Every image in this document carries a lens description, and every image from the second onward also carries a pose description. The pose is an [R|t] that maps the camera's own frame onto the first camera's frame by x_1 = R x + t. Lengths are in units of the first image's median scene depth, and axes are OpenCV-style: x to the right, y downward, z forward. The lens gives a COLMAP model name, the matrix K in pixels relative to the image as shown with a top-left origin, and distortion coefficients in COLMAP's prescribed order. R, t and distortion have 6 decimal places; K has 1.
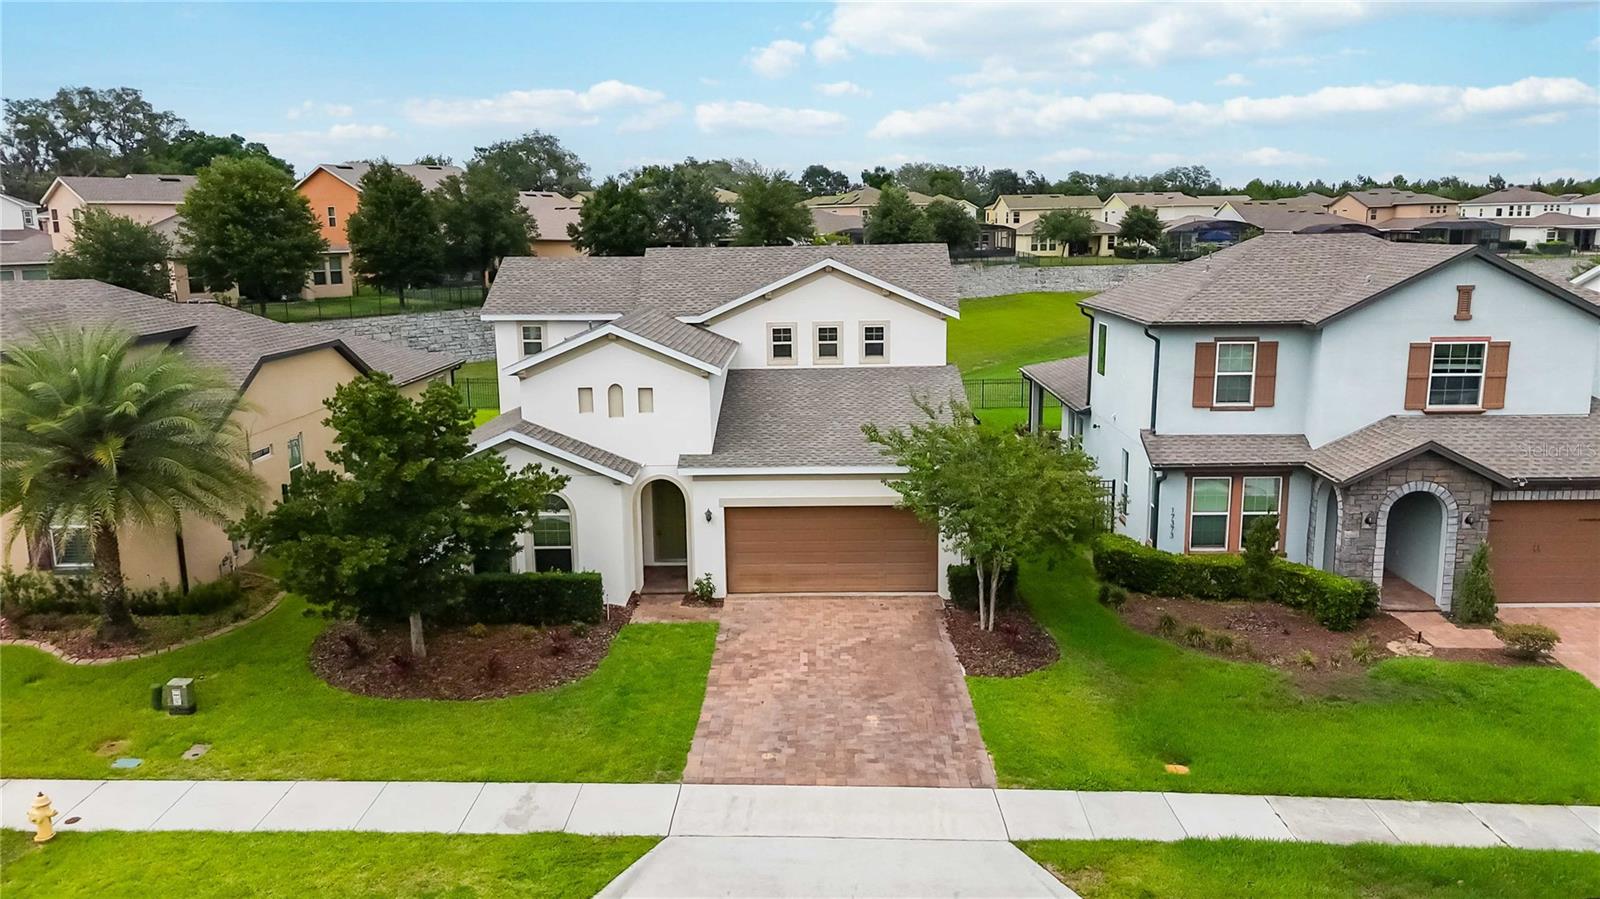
lens RADIAL K [[1176.2, 0, 803.5], [0, 1176.2, 450.6], [0, 0, 1]] dist [0.071726, -0.066228]
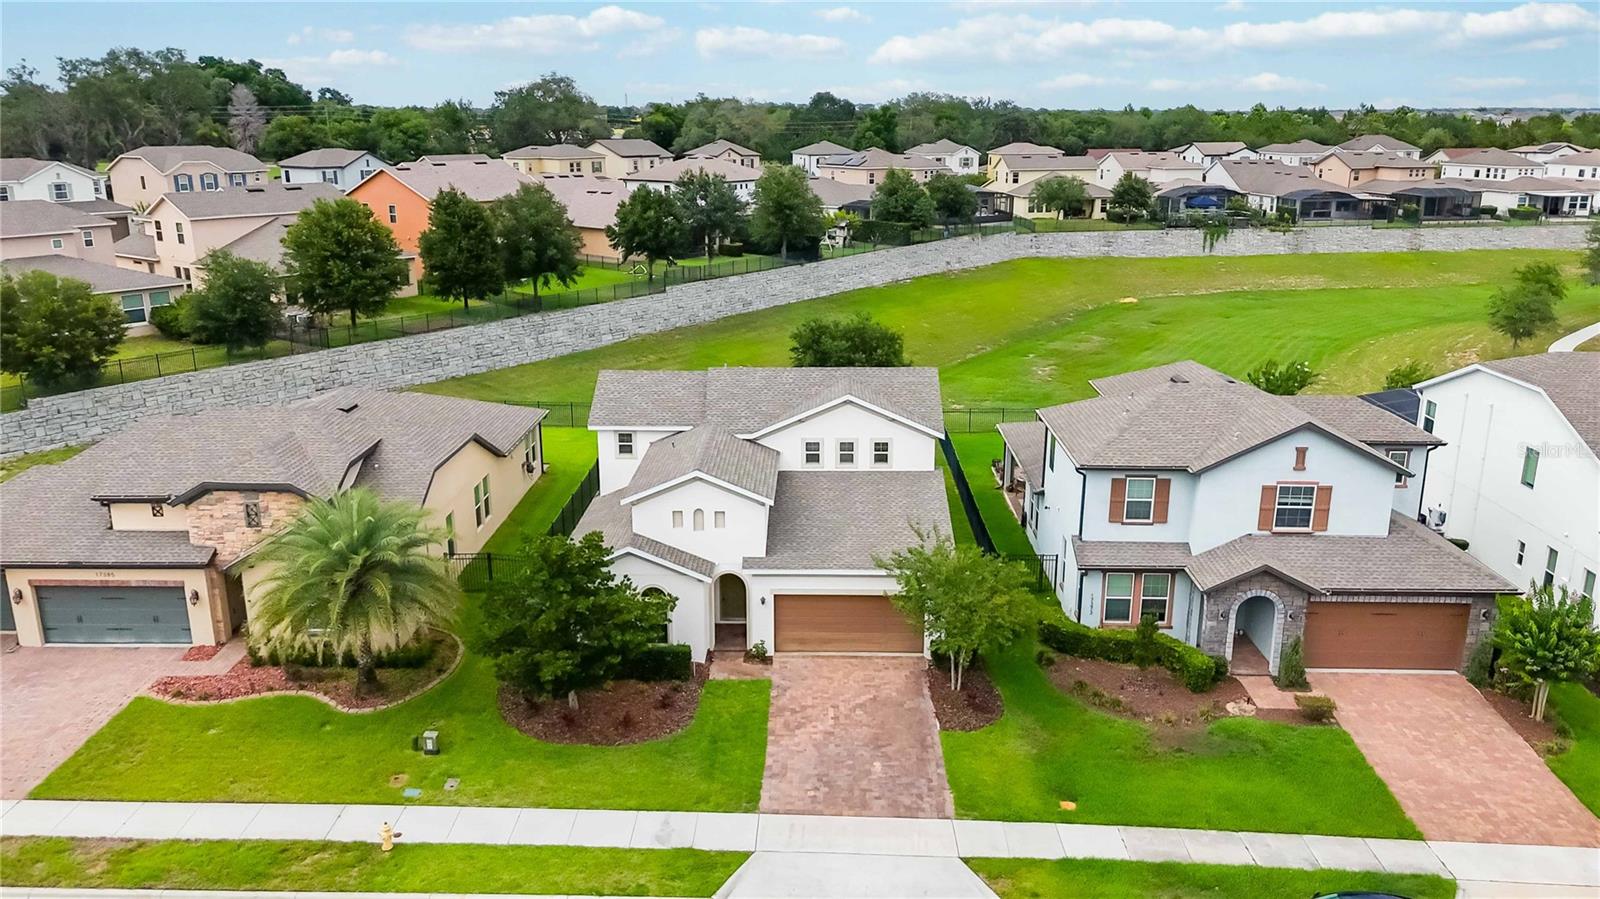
lens RADIAL K [[1176.2, 0, 803.5], [0, 1176.2, 450.6], [0, 0, 1]] dist [0.071726, -0.066228]
pose [[0.999915, 0.013036, 0.000768, -0.035449], [-0.013054, 0.996254, 0.085481, -0.248138], [0.000349, -0.085484, 0.996339, -0.401577]]
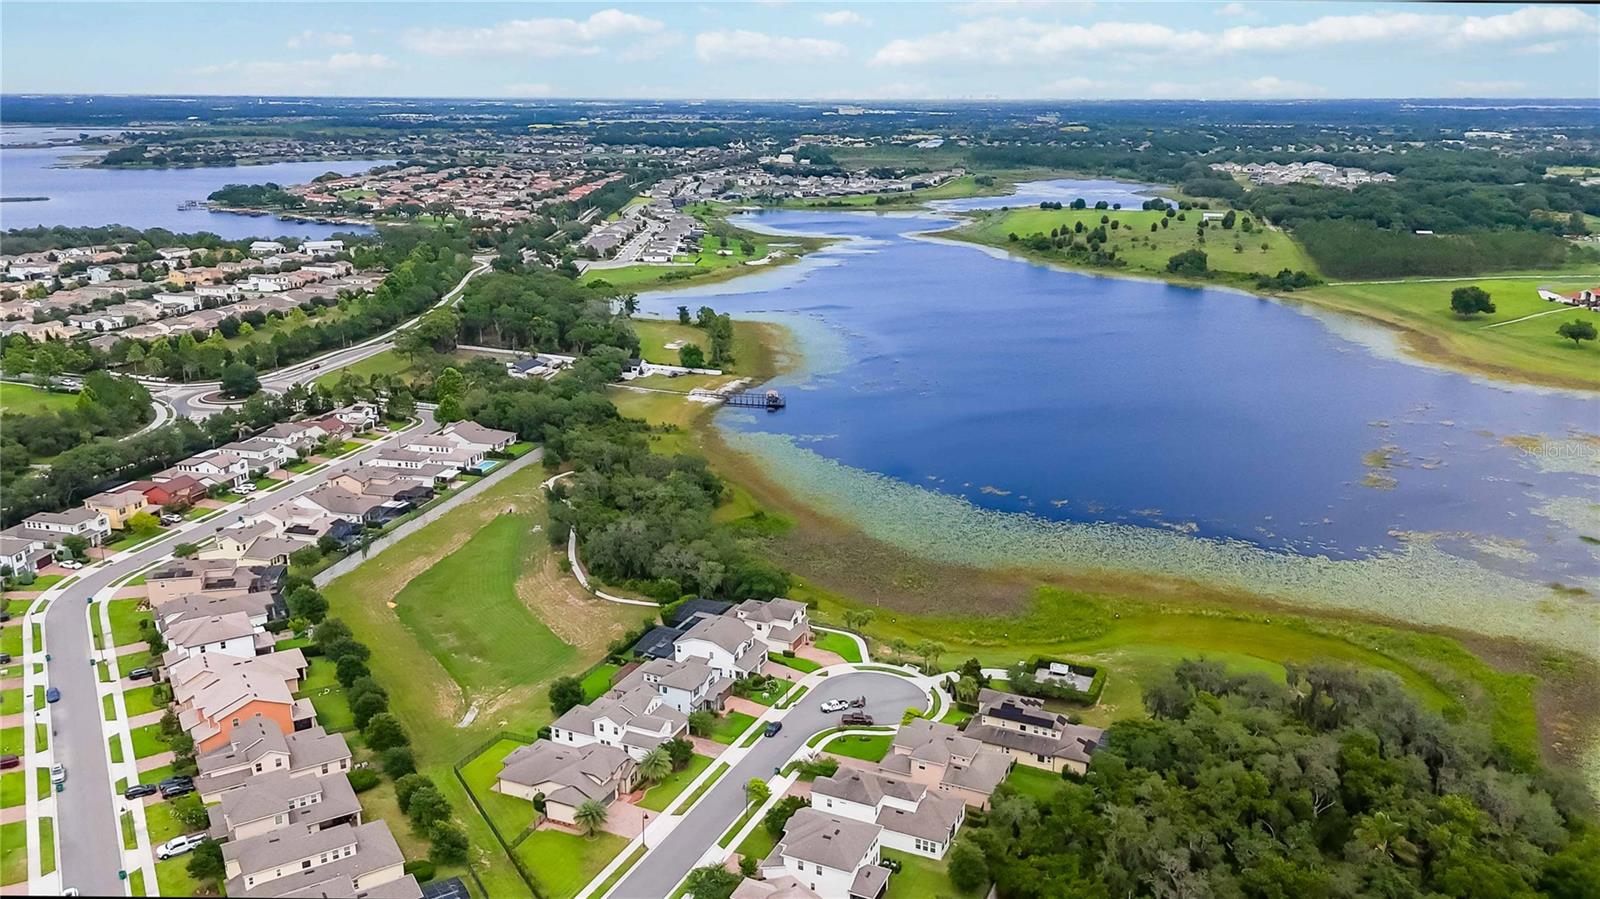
lens RADIAL K [[1176.2, 0, 803.5], [0, 1176.2, 450.6], [0, 0, 1]] dist [0.071726, -0.066228]
pose [[0.389378, -0.232590, 0.891228, -6.201829], [0.169846, 0.969130, 0.178715, -3.007994], [-0.905283, 0.081784, 0.416862, -3.151824]]
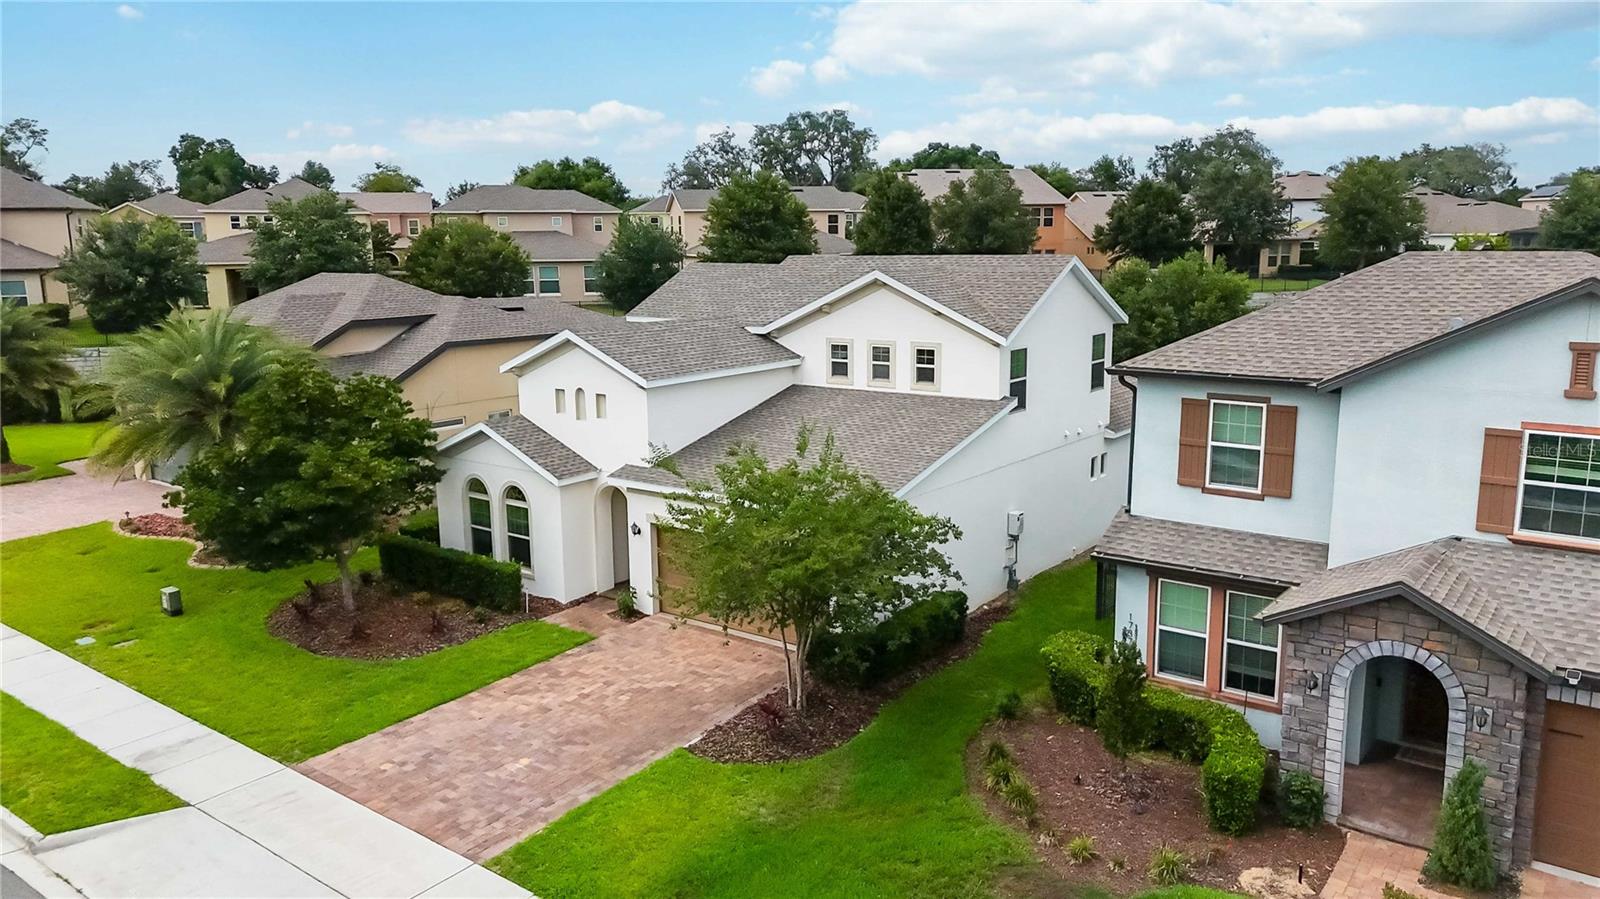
lens RADIAL K [[1176.2, 0, 803.5], [0, 1176.2, 450.6], [0, 0, 1]] dist [0.071726, -0.066228]
pose [[0.806603, 0.112443, -0.580300, 0.598334], [-0.111795, 0.993041, 0.037026, -0.062108], [0.580425, 0.035009, 0.813561, 0.278685]]
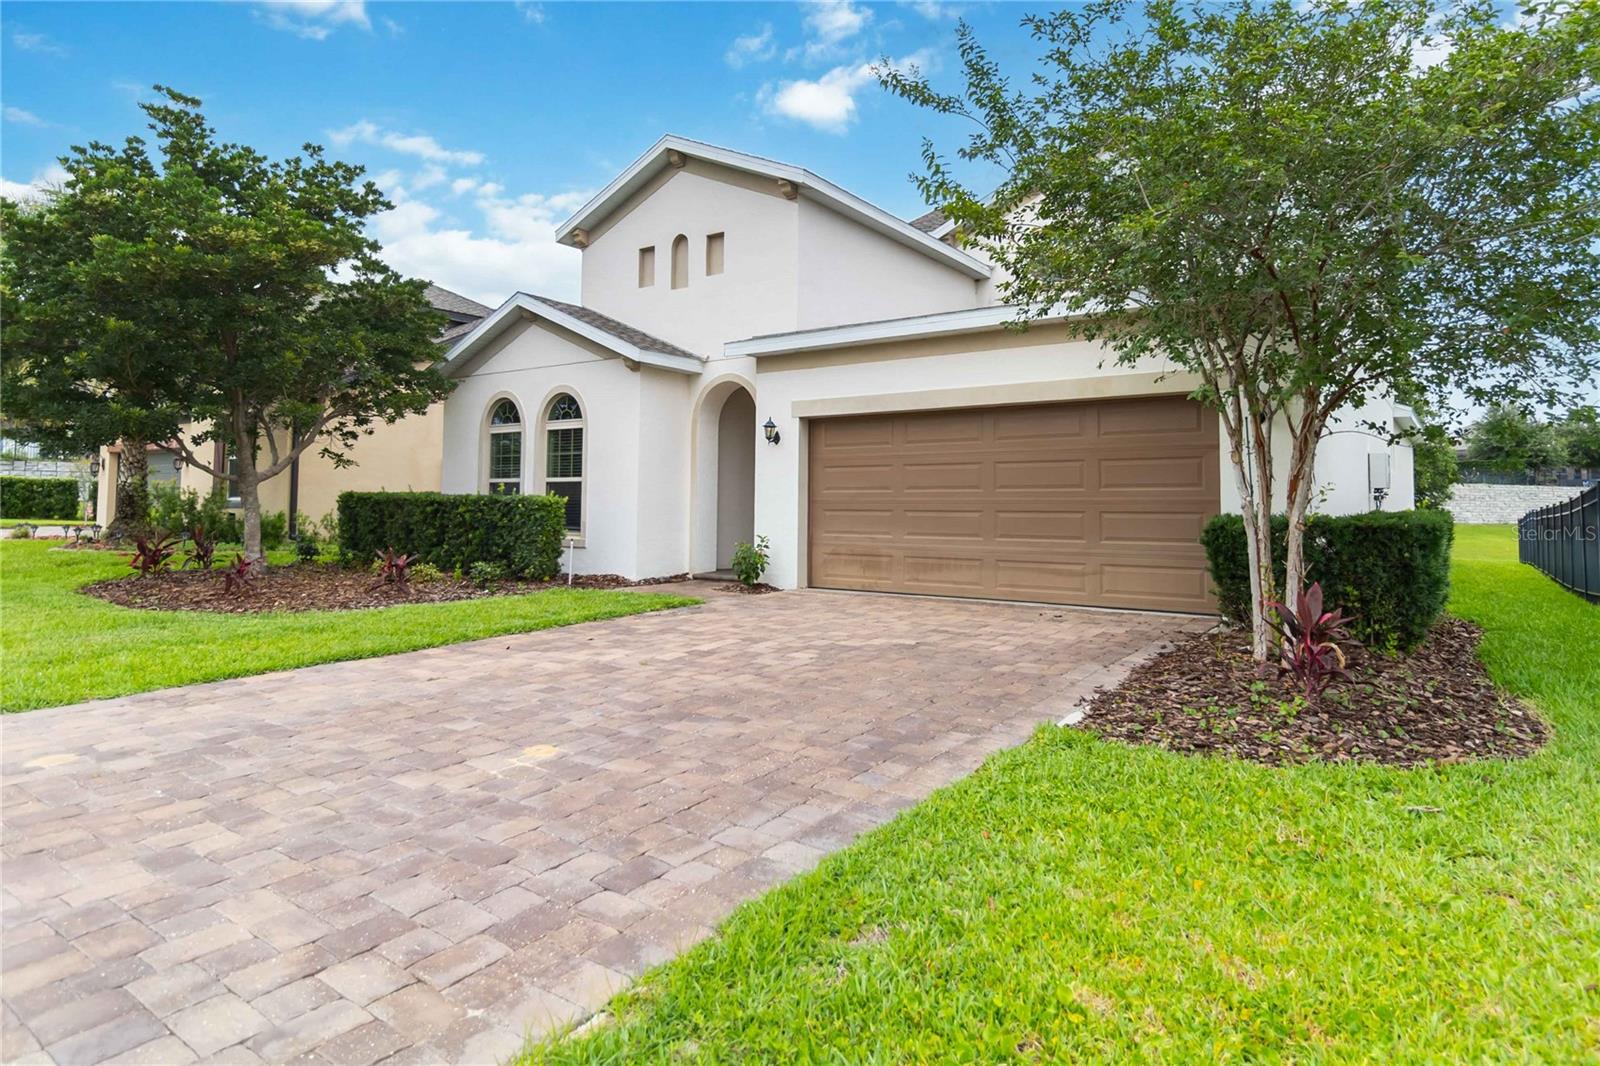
lens RADIAL K [[910.4, 0, 807.1], [0, 910.4, 459.8], [0, 0, 1]] dist [0.004972, 0.000862]
pose [[0.815822, -0.013620, -0.578143, 0.182974], [-0.128849, 0.970311, -0.204680, 0.155092], [0.563767, 0.241475, 0.789846, 0.673253]]
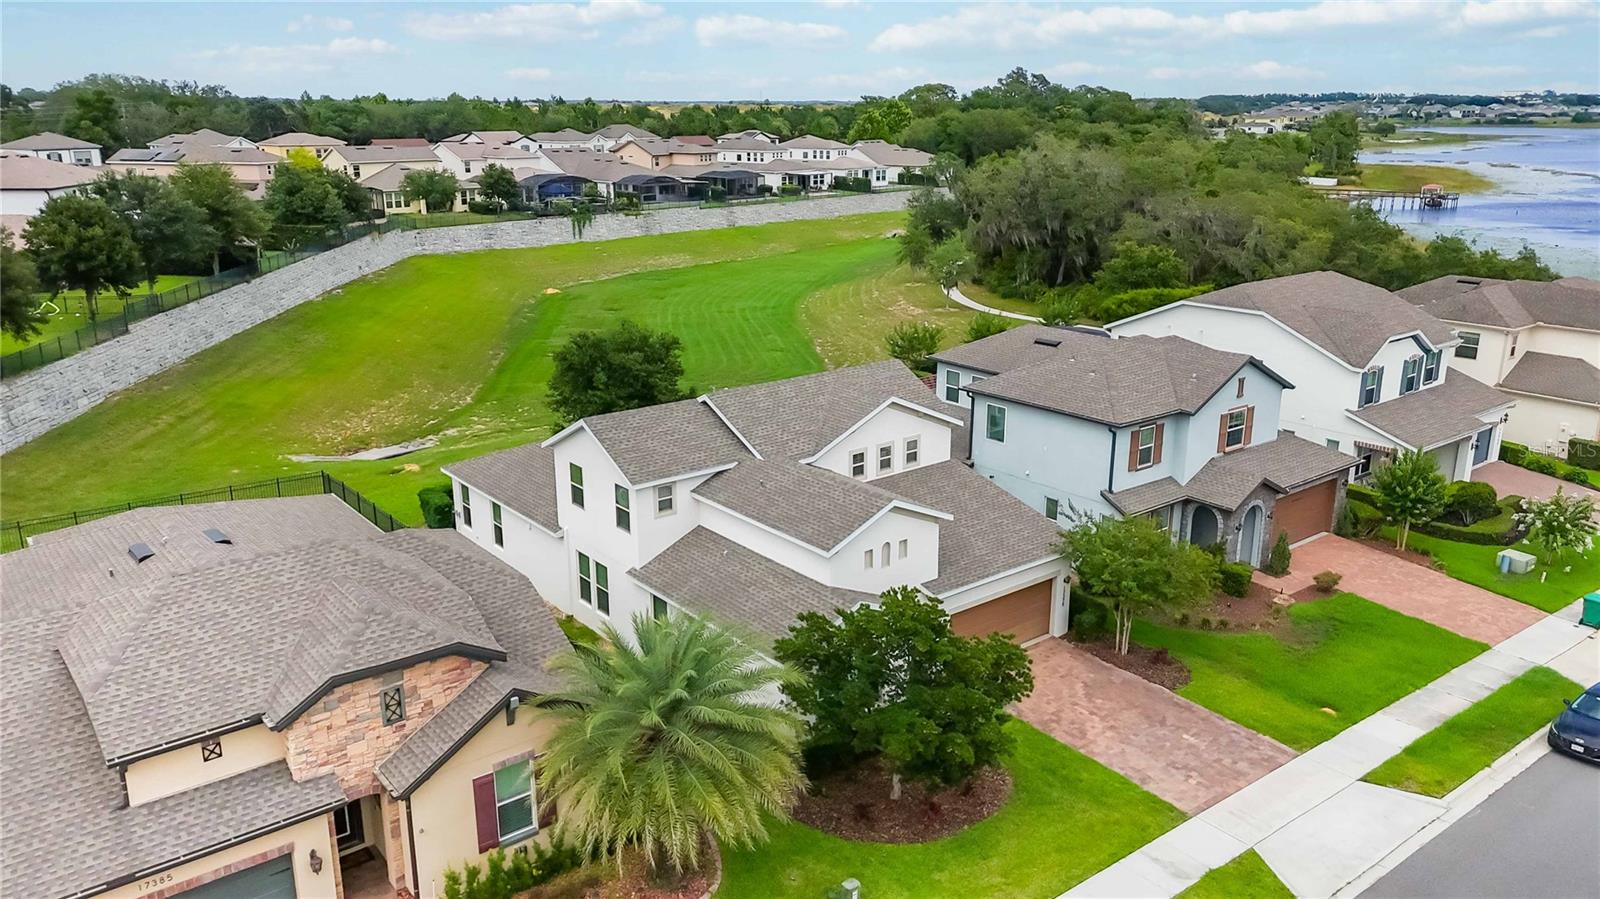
lens RADIAL K [[1176.2, 0, 803.5], [0, 1176.2, 450.6], [0, 0, 1]] dist [0.071726, -0.066228]
pose [[0.771592, -0.168221, 0.613472, -0.983405], [0.113035, 0.985310, 0.128015, -0.324322], [-0.625995, -0.029432, 0.779272, 0.076101]]
